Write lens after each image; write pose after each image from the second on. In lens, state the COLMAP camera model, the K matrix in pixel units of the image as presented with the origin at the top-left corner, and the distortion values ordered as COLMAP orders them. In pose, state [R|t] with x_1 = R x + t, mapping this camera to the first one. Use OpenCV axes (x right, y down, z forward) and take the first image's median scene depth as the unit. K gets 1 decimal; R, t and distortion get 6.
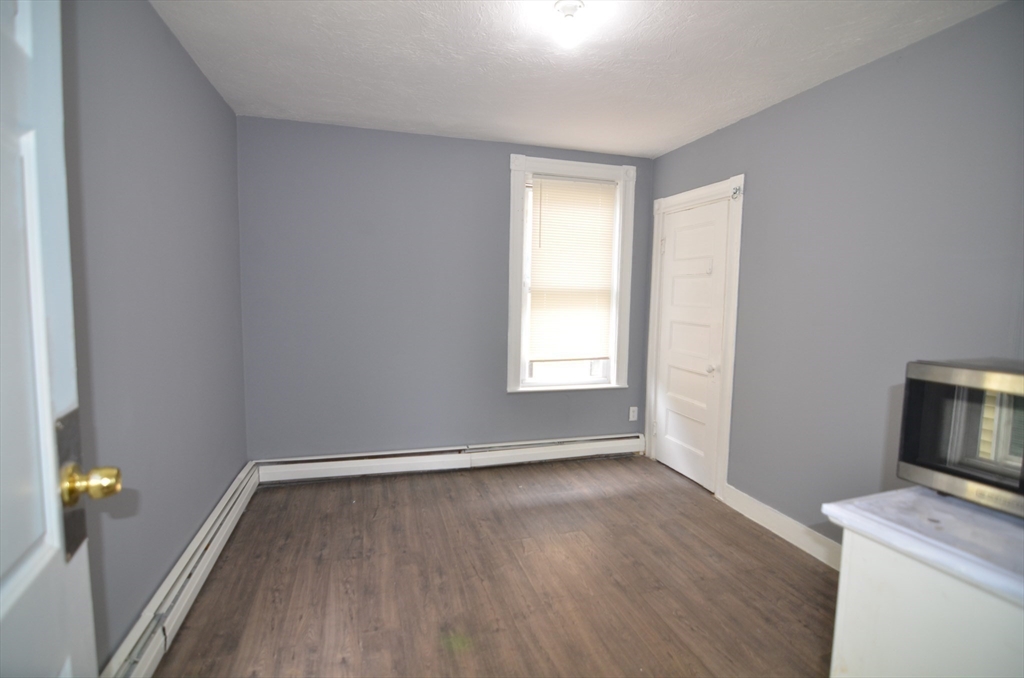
lens RADIAL K [[487.6, 0, 496.5], [0, 487.6, 334.4], [0, 0, 1]] dist [-0.015982, -0.000073]
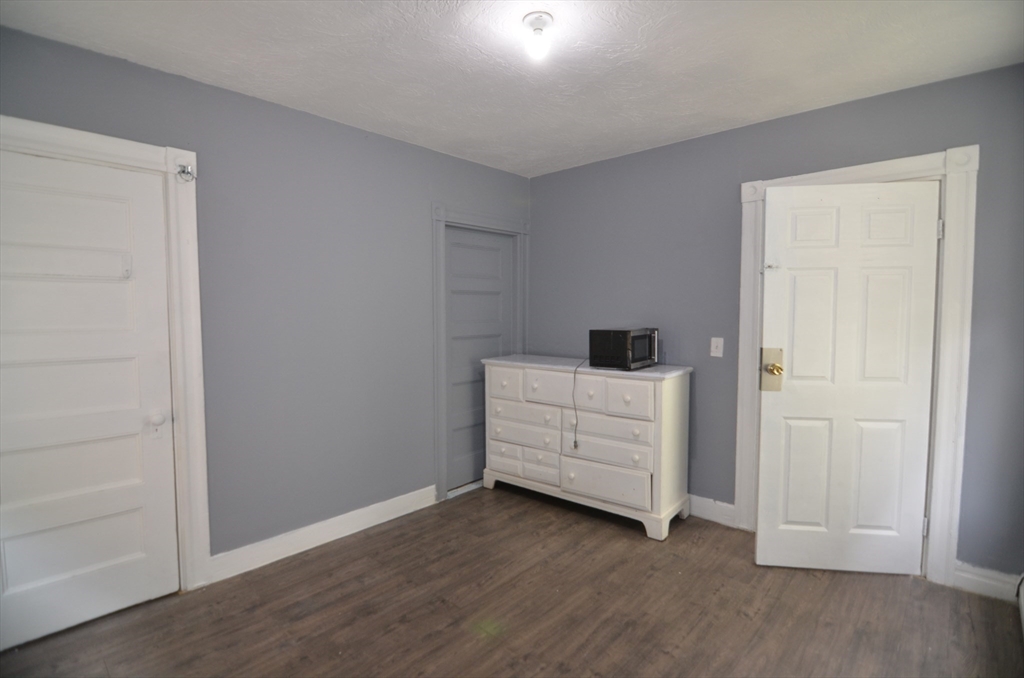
lens RADIAL K [[495.7, 0, 514.6], [0, 495.7, 342.1], [0, 0, 1]] dist [-0.015392, -0.000711]
pose [[-0.544266, -0.064075, 0.836462, -0.492423], [0.064354, 0.990952, 0.117782, -0.105775], [-0.836440, 0.117934, -0.535219, 1.166127]]
